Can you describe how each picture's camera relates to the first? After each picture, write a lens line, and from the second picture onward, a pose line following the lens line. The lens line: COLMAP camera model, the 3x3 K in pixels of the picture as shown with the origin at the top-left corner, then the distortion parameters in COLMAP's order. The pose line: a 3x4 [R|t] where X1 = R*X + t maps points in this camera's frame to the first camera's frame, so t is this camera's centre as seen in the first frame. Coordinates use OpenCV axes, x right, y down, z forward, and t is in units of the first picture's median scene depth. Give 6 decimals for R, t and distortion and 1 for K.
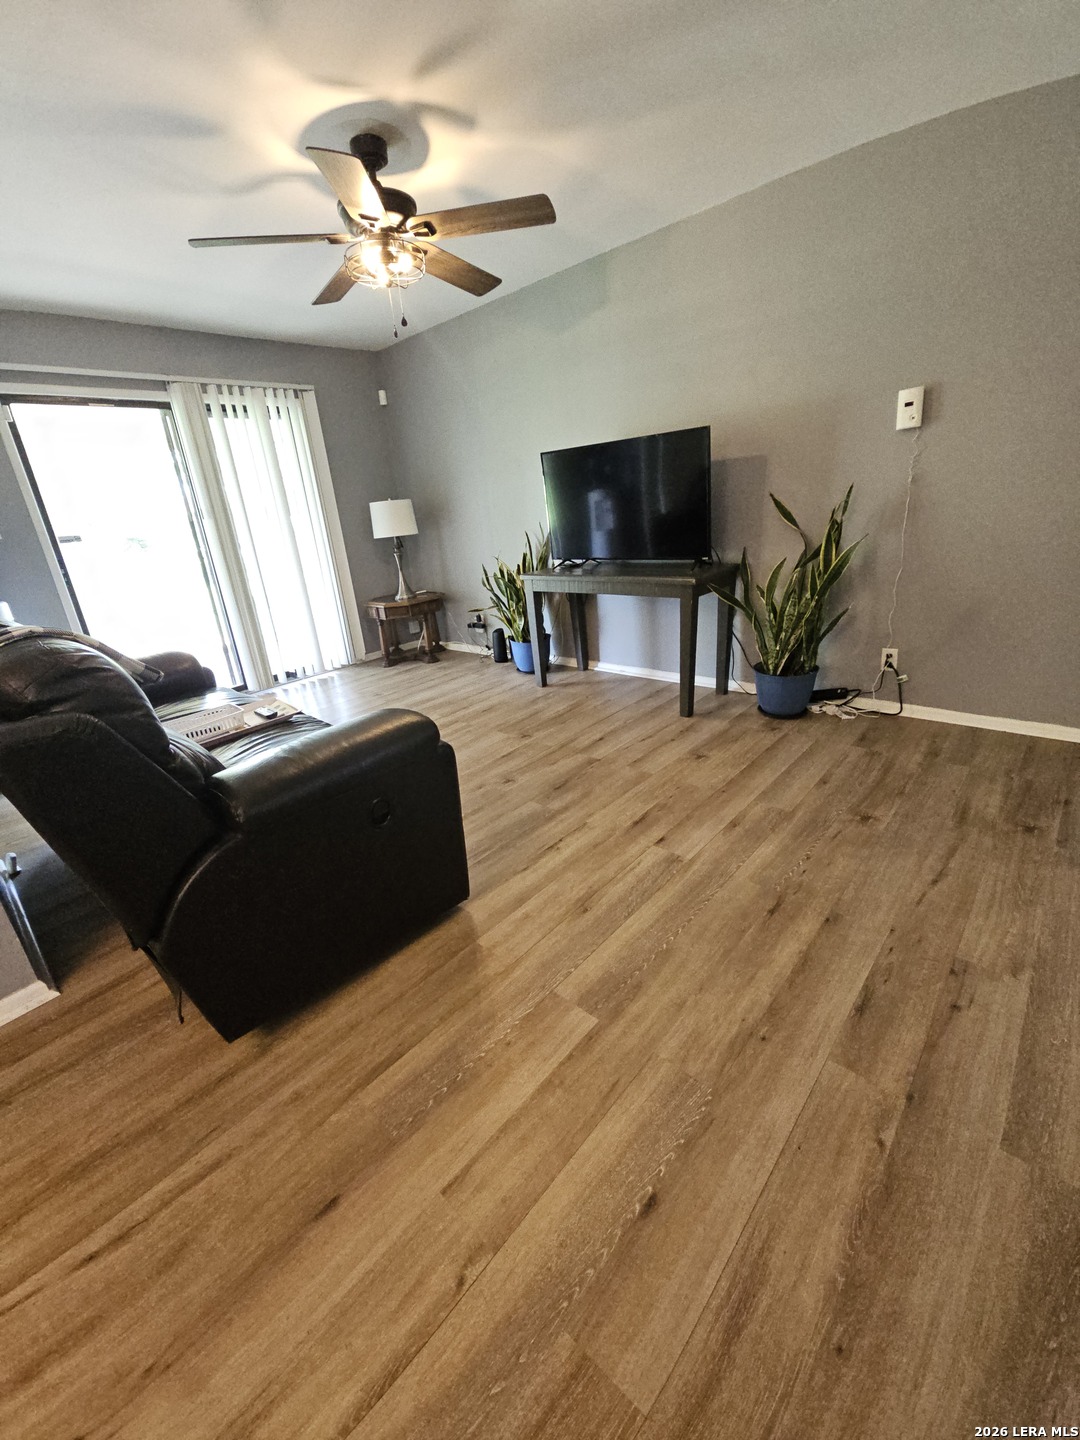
lens RADIAL K [[586.9, 0, 530.9], [0, 586.9, 718.7], [0, 0, 1]] dist [0.002072, -0.004061]
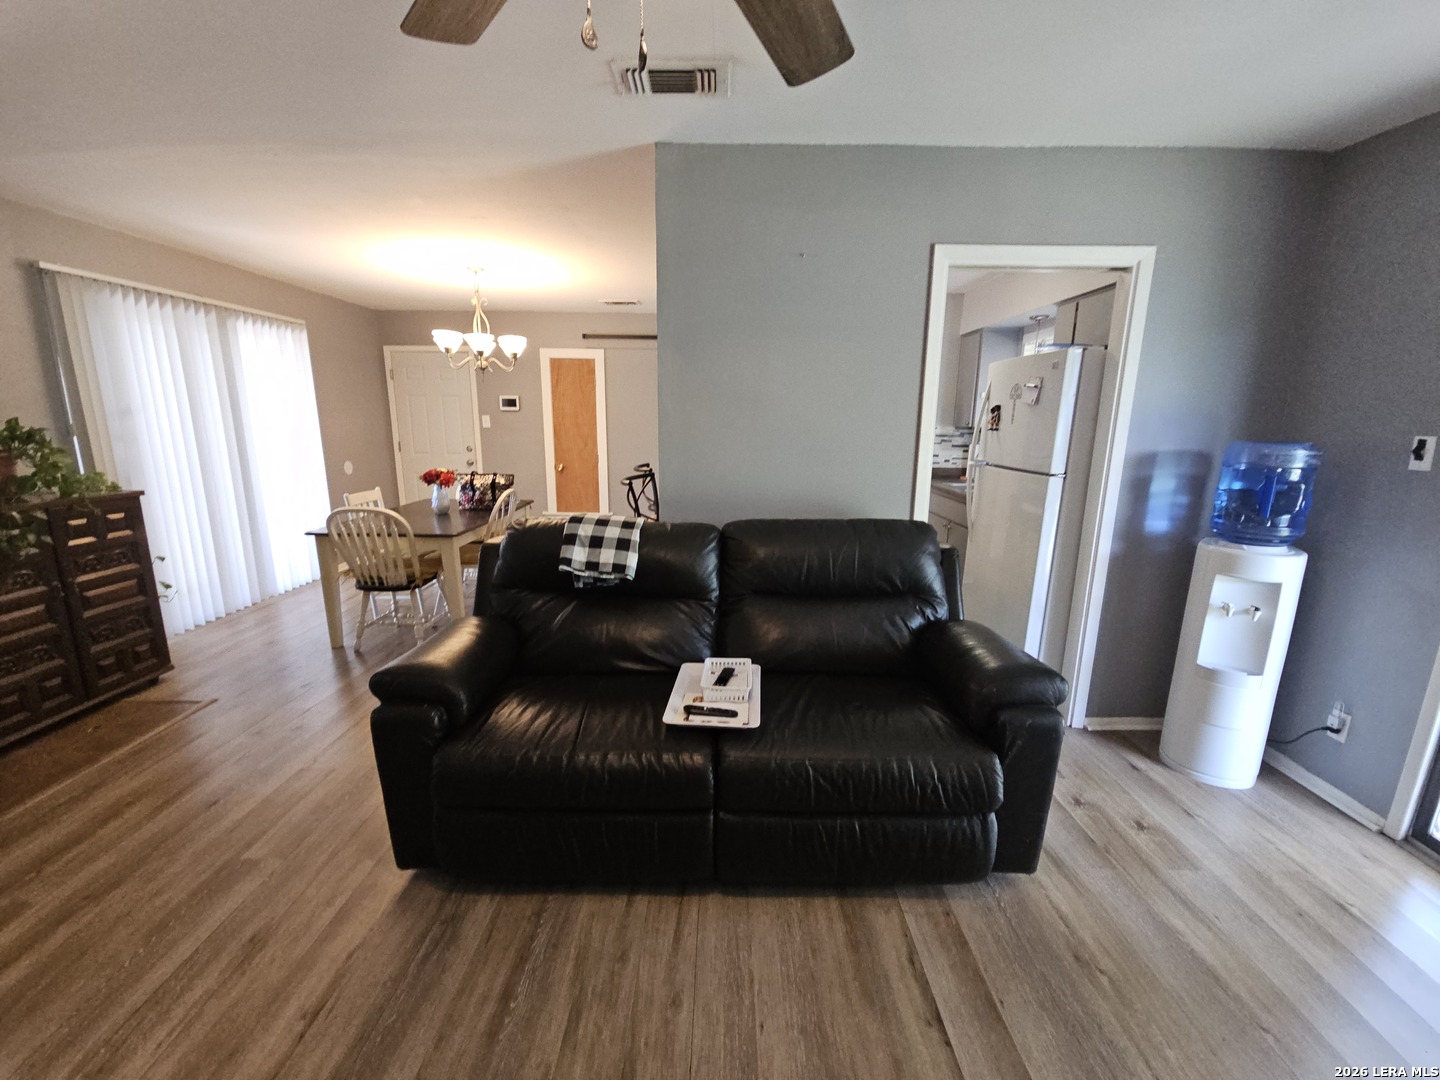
lens RADIAL K [[586.8, 0, 718.6], [0, 586.8, 548.3], [0, 0, 1]] dist [0.007634, -0.008593]
pose [[-0.736358, 0.225032, -0.638073, 0.004032], [-0.179964, 0.843954, 0.505326, -0.487861], [0.652219, 0.486931, -0.580955, 1.095910]]
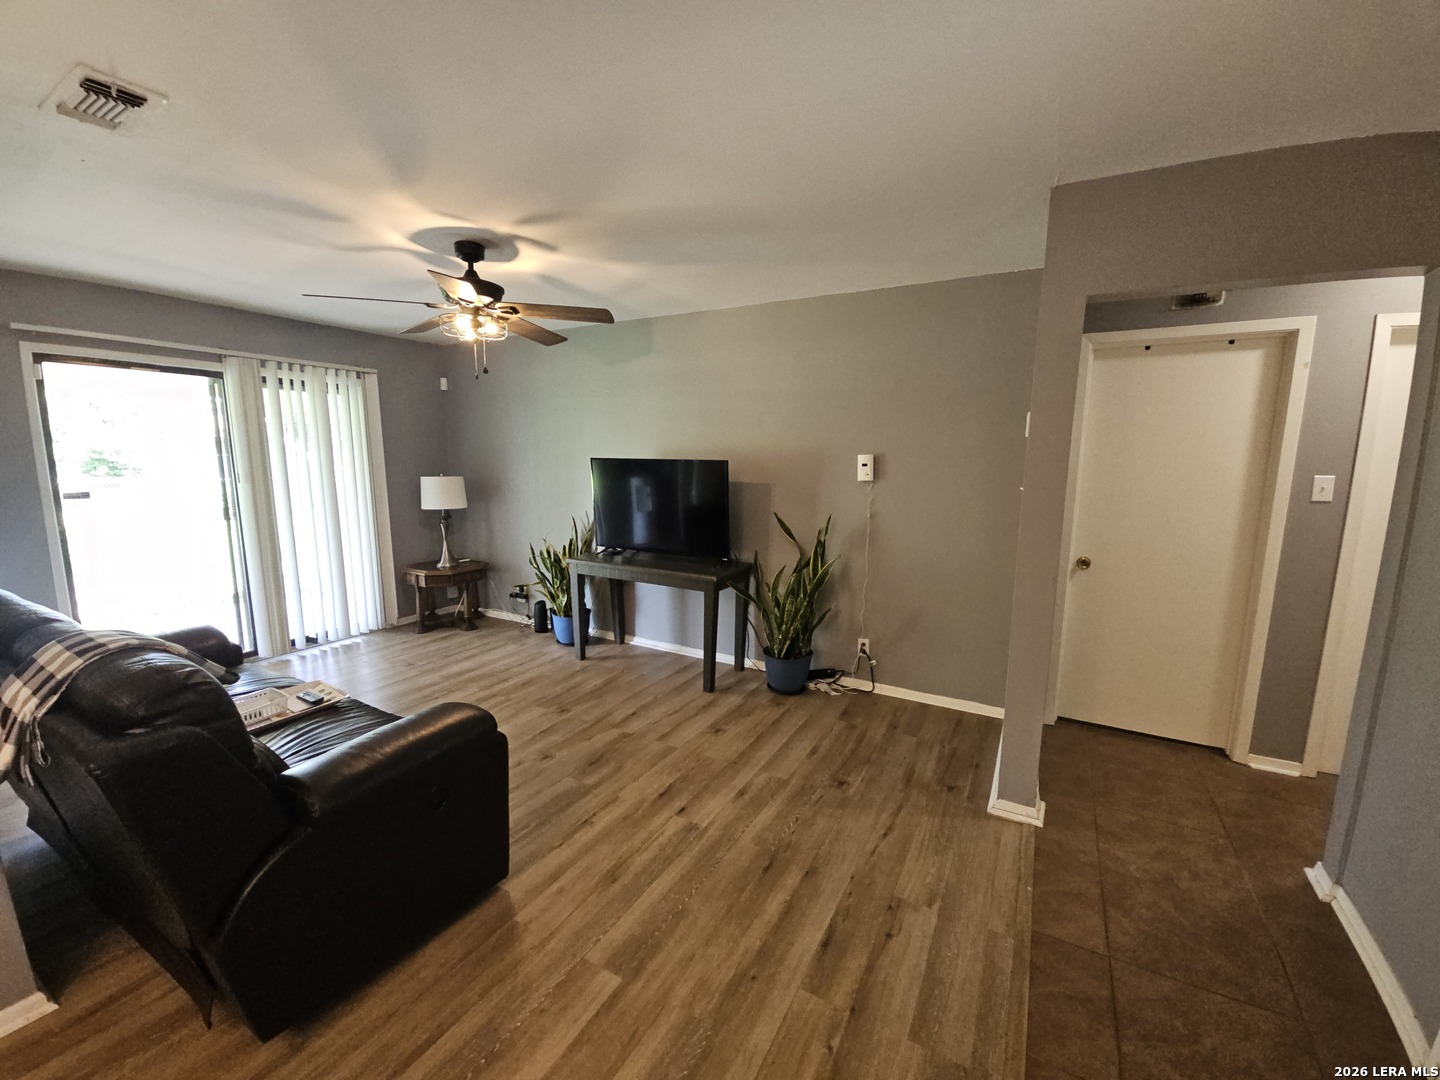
lens RADIAL K [[586.9, 0, 717.7], [0, 586.9, 550.0], [0, 0, 1]] dist [0.002072, -0.004061]
pose [[0.967310, 0.058814, 0.246681, -0.021345], [-0.007404, 0.978870, -0.204350, -0.047554], [-0.253488, 0.195844, 0.947306, -0.173079]]
